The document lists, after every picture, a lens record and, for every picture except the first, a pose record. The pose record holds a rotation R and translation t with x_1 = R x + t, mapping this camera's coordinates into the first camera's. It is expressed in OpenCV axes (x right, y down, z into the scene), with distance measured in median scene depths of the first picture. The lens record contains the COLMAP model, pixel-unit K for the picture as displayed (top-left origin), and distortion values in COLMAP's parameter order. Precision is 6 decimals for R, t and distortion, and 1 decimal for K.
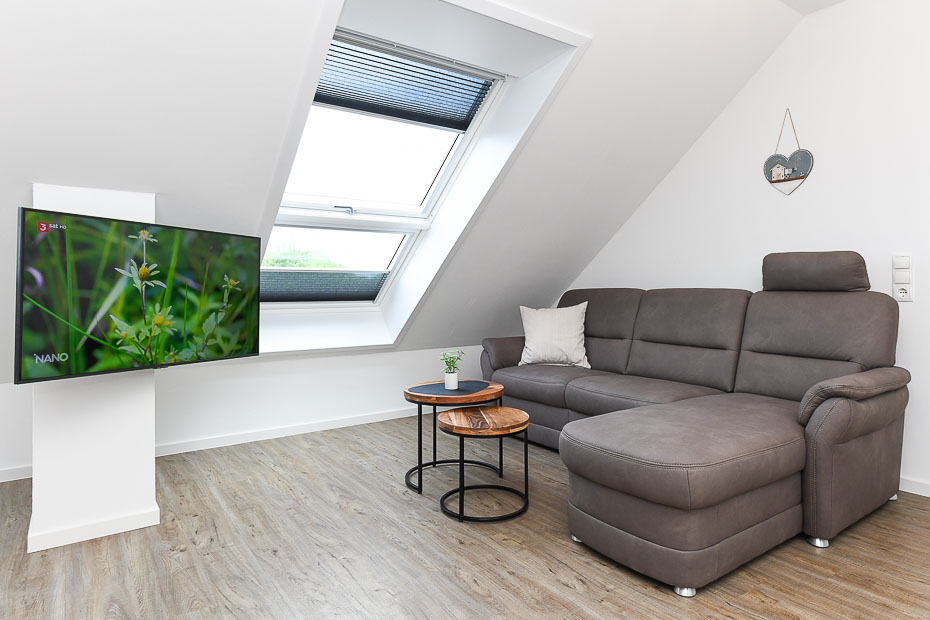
lens RADIAL K [[555.7, 0, 476.7], [0, 555.7, 289.6], [0, 0, 1]] dist [0.001095, -0.000576]
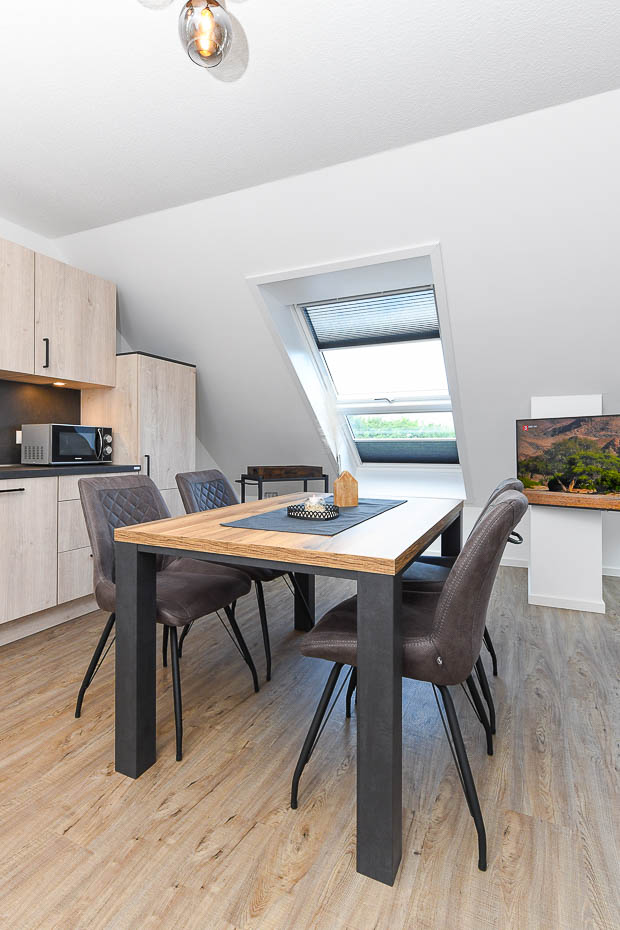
lens RADIAL K [[466.5, 0, 298.0], [0, 466.5, 444.7], [0, 0, 1]] dist [0.000916, -0.000531]
pose [[0.468813, -0.002725, -0.883293, 0.118093], [-0.007021, 0.999952, -0.006811, -0.015389], [0.883269, 0.009395, 0.468772, -0.250141]]
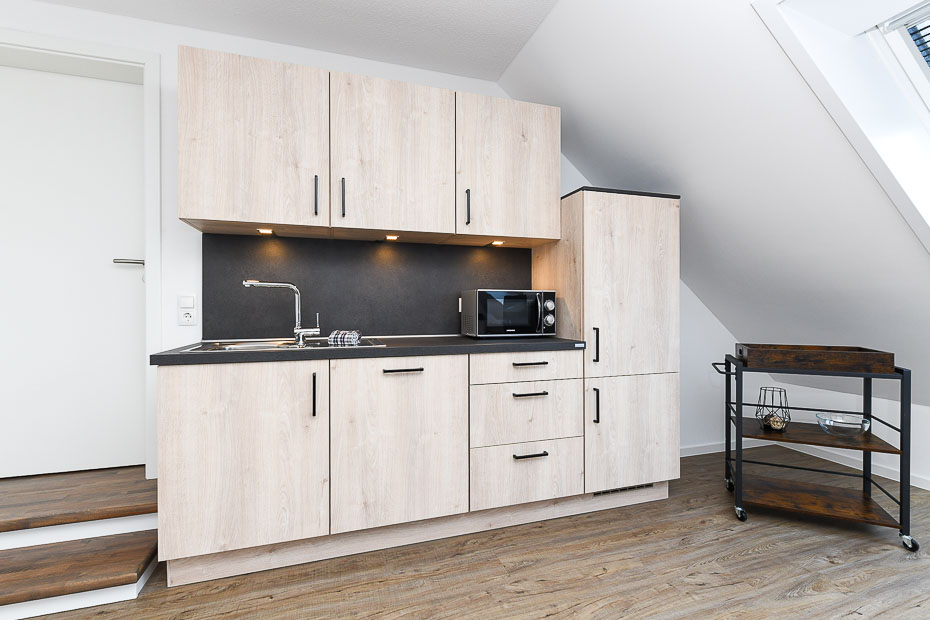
lens RADIAL K [[416.7, 0, 465.0], [0, 416.7, 310.0], [0, 0, 1]] dist [0.000007, -0.000166]
pose [[-0.312078, 0.008390, -0.950020, -0.259608], [-0.000788, 0.999958, 0.009090, -0.031832], [0.950056, 0.003586, -0.312058, -0.045779]]
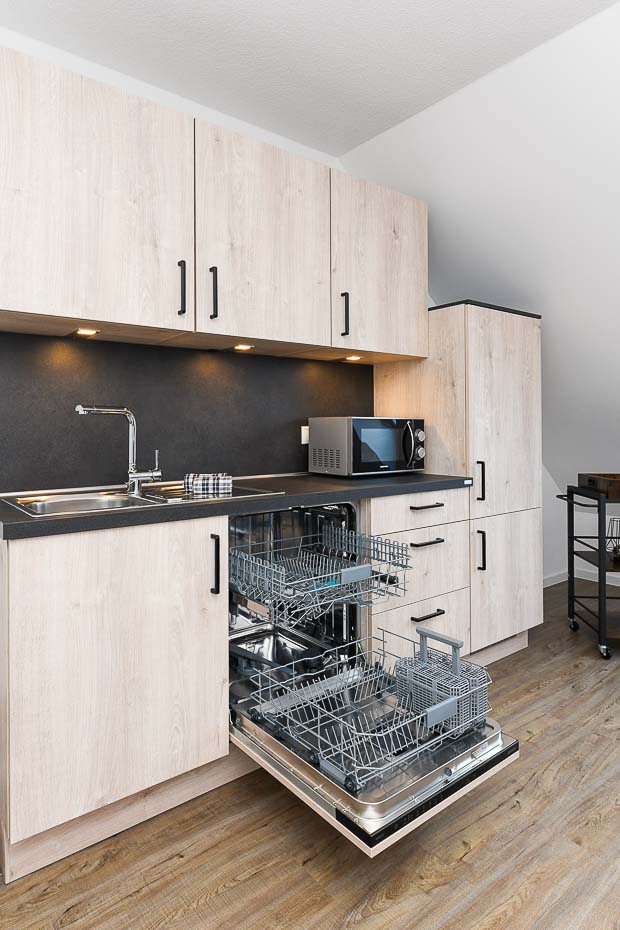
lens RADIAL K [[555.7, 0, 294.2], [0, 555.7, 423.9], [0, 0, 1]] dist [0.001095, -0.000576]
pose [[0.023449, -0.001654, -0.999724, -0.181203], [-0.000143, 0.999999, -0.001658, -0.049628], [0.999725, 0.000182, 0.023449, -0.344867]]
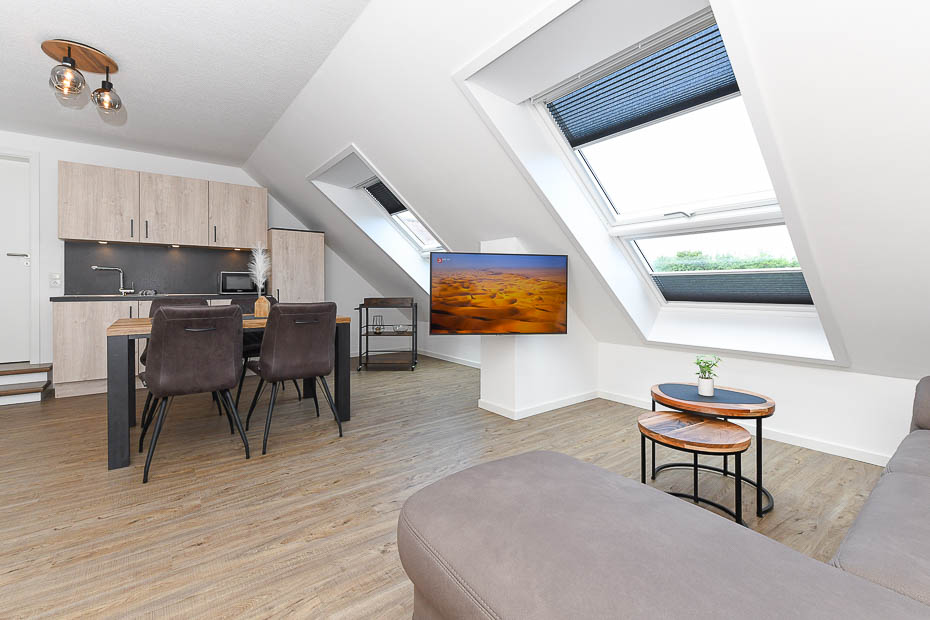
lens RADIAL K [[402.6, 0, 453.6], [0, 402.6, 290.1], [0, 0, 1]] dist [-0.002117, -0.000425]
pose [[0.006765, 0.006302, -0.999957, 0.555704], [-0.003361, 0.999975, 0.006280, -0.005205], [0.999971, 0.003319, 0.006786, 0.604062]]
